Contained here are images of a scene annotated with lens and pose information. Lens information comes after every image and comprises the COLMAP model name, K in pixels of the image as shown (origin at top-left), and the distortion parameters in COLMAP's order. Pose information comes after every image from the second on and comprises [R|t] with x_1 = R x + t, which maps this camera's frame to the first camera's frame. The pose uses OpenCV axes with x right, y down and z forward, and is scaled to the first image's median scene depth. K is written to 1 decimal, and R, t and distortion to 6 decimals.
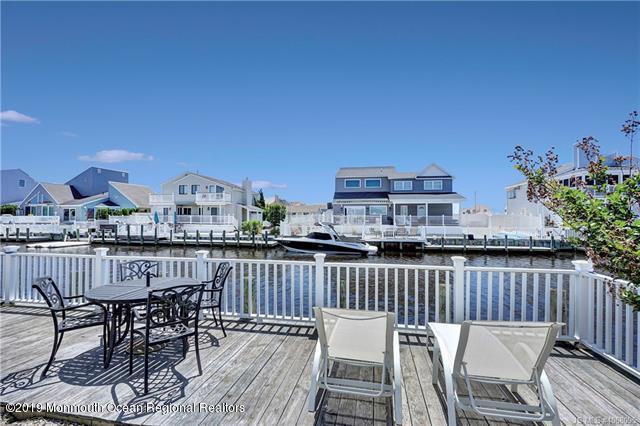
lens RADIAL K [[290.7, 0, 322.6], [0, 290.7, 215.0], [0, 0, 1]] dist [-0.005216, 0.002297]
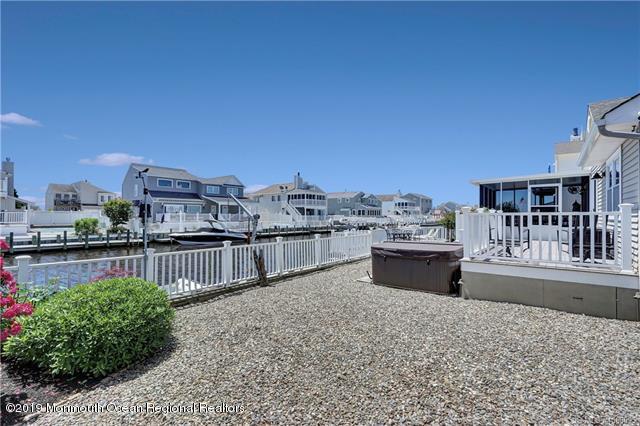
lens RADIAL K [[290.7, 0, 320.3], [0, 290.7, 212.6], [0, 0, 1]] dist [-0.005216, 0.002297]
pose [[0.479425, 0.008627, 0.877540, -0.630965], [-0.016504, 0.999863, -0.000812, -0.008929], [-0.877428, -0.014094, 0.479502, -0.022024]]
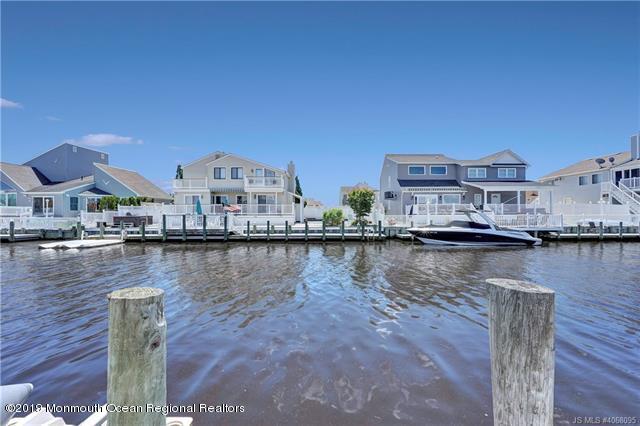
lens RADIAL K [[290.7, 0, 320.9], [0, 290.7, 215.4], [0, 0, 1]] dist [-0.005216, 0.002297]
pose [[0.981989, -0.006278, 0.188832, -0.412739], [0.003095, 0.999848, 0.017143, 0.019615], [-0.188911, -0.016250, 0.981860, 0.172928]]
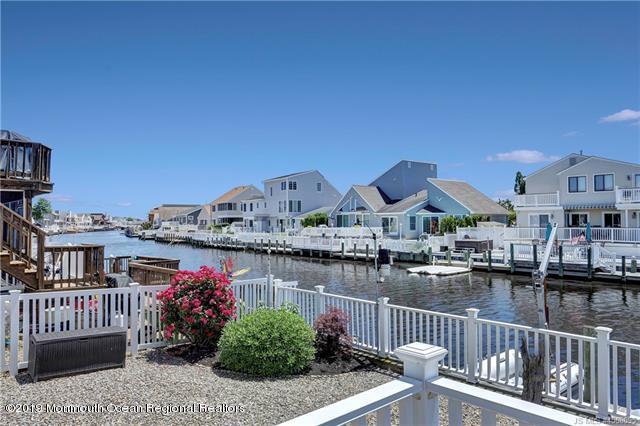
lens RADIAL K [[446.1, 0, 317.5], [0, 446.1, 212.9], [0, 0, 1]] dist [-0.000904, 0.007288]
pose [[0.792251, -0.022071, -0.609796, -0.396585], [0.019587, 0.999750, -0.010738, -0.032731], [0.609881, -0.003437, 0.792486, -0.076168]]
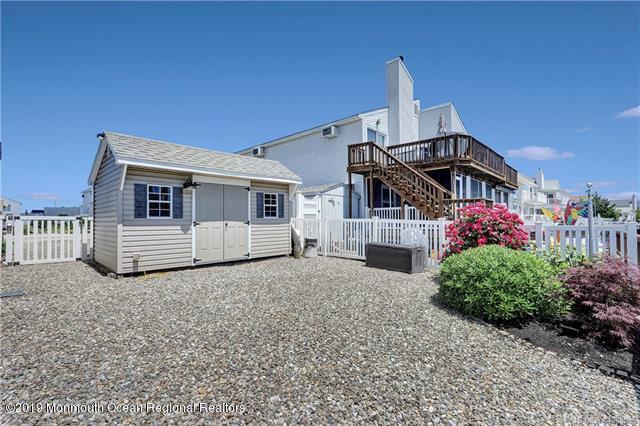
lens RADIAL K [[290.7, 0, 322.2], [0, 290.7, 216.8], [0, 0, 1]] dist [-0.005216, 0.002297]
pose [[-0.535102, -0.011917, -0.844704, -0.409502], [0.017084, 0.999543, -0.024924, 0.007447], [0.844615, -0.027767, -0.534654, 0.112376]]
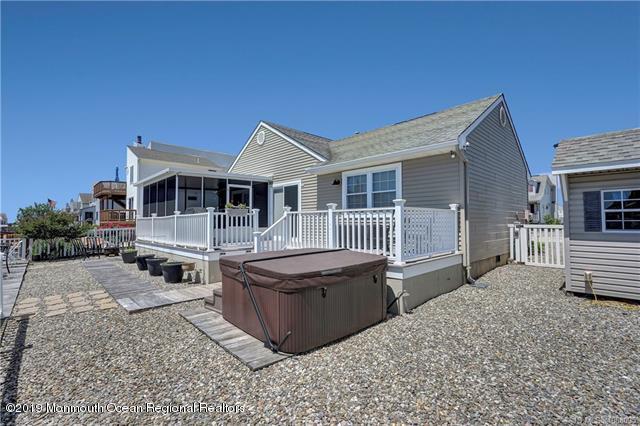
lens RADIAL K [[290.7, 0, 317.1], [0, 290.7, 213.4], [0, 0, 1]] dist [-0.005216, 0.002297]
pose [[-0.807853, 0.018549, 0.589091, -0.476105], [-0.006407, 0.999169, -0.040247, -0.000813], [-0.589349, -0.036288, -0.807063, 0.131097]]
